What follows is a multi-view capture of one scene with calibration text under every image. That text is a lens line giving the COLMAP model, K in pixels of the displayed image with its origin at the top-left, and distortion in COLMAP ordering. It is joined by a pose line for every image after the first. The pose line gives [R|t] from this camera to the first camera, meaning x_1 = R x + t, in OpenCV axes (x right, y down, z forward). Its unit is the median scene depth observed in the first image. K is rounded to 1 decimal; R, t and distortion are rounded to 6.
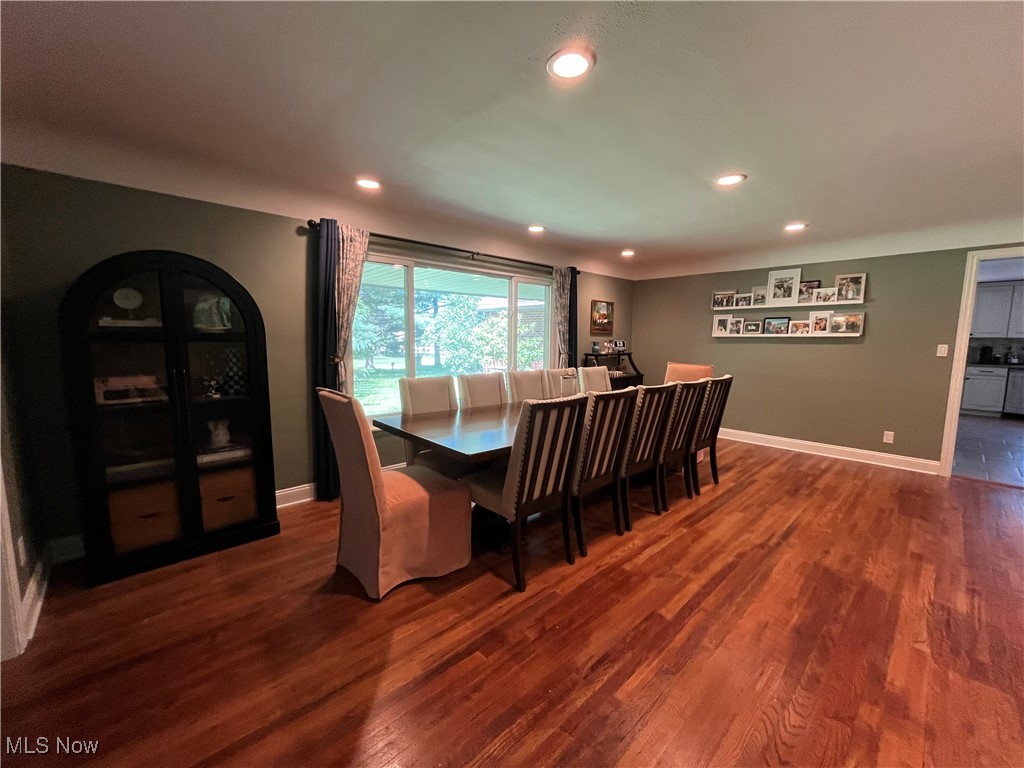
lens RADIAL K [[412.1, 0, 510.9], [0, 412.1, 386.0], [0, 0, 1]] dist [-0.007789, 0.001225]
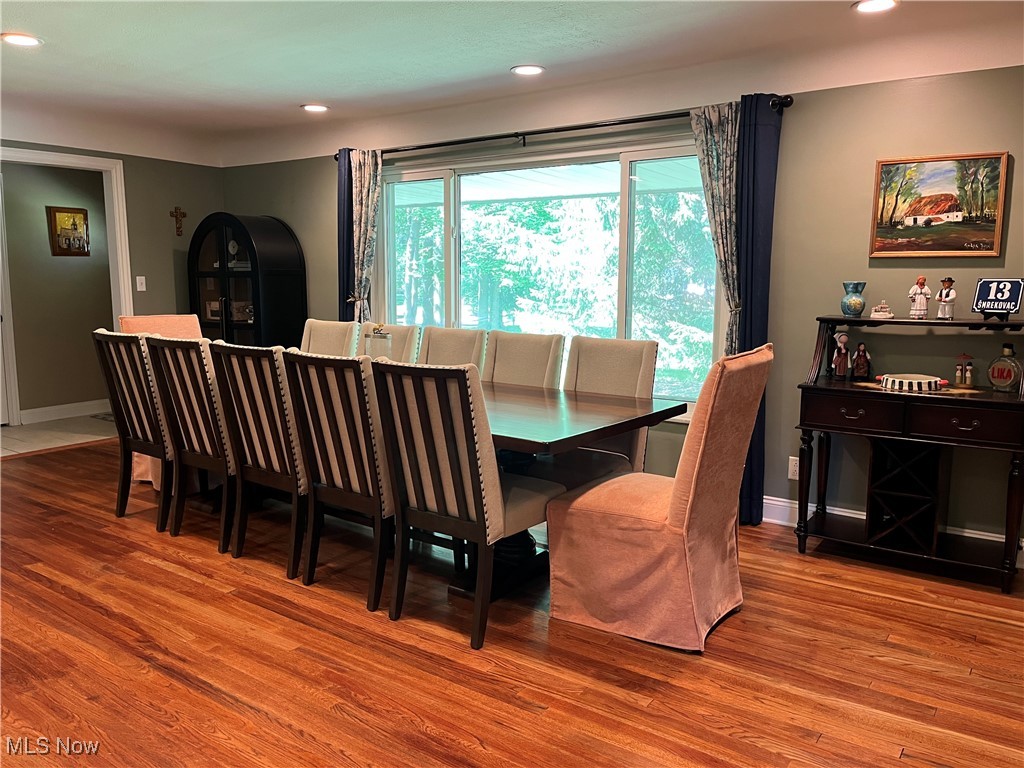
lens RADIAL K [[774.0, 0, 510.3], [0, 774.0, 385.1], [0, 0, 1]] dist [0.057875, -0.077097]
pose [[0.200046, 0.125681, -0.971692, 1.461964], [-0.116945, 0.987712, 0.103677, -0.101377], [0.972782, 0.092894, 0.212285, 1.057459]]
